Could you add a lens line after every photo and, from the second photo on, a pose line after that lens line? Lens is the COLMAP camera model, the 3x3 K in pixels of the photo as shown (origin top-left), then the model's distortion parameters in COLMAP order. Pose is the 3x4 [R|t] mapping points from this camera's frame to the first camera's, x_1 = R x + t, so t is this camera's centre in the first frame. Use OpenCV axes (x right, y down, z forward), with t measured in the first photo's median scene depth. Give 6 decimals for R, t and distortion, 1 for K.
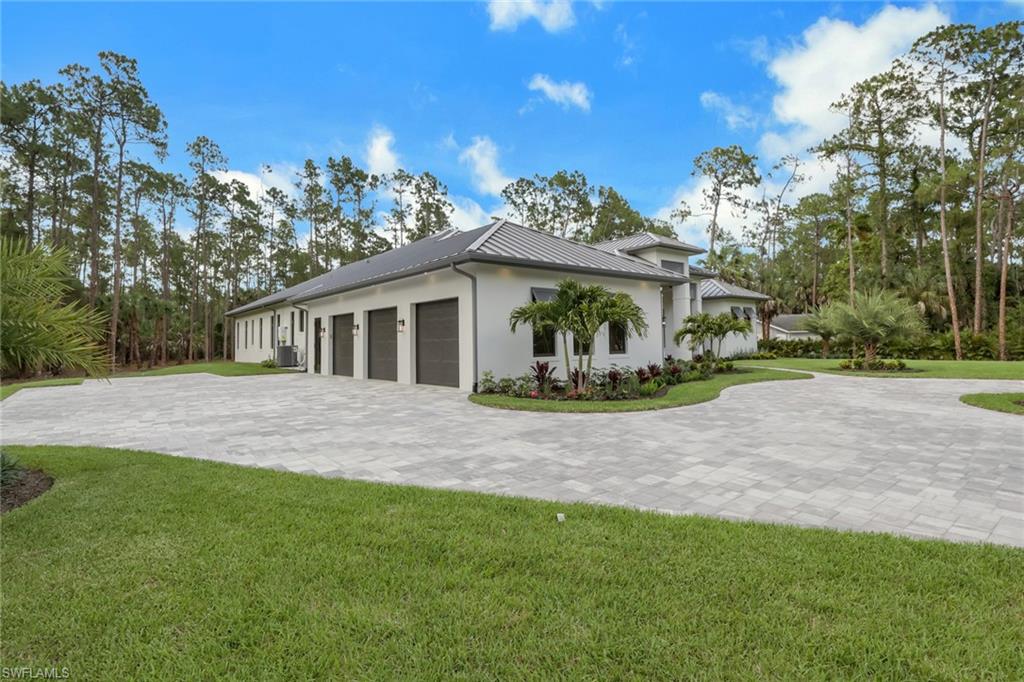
lens RADIAL K [[484.3, 0, 511.7], [0, 484.3, 338.2], [0, 0, 1]] dist [-0.001518, -0.000438]
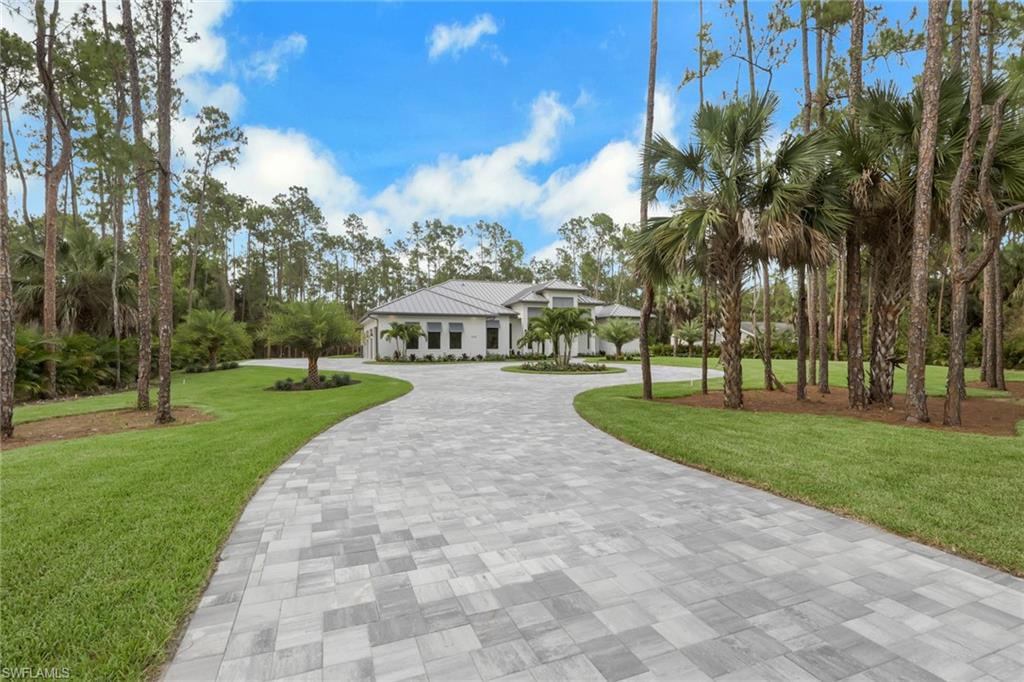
lens RADIAL K [[484.3, 0, 511.7], [0, 484.3, 338.2], [0, 0, 1]] dist [-0.001518, -0.000438]
pose [[0.947938, -0.018094, -0.317941, 0.313239], [0.015044, 0.999814, -0.012048, -0.002473], [0.318100, 0.006638, 0.948034, -0.278050]]
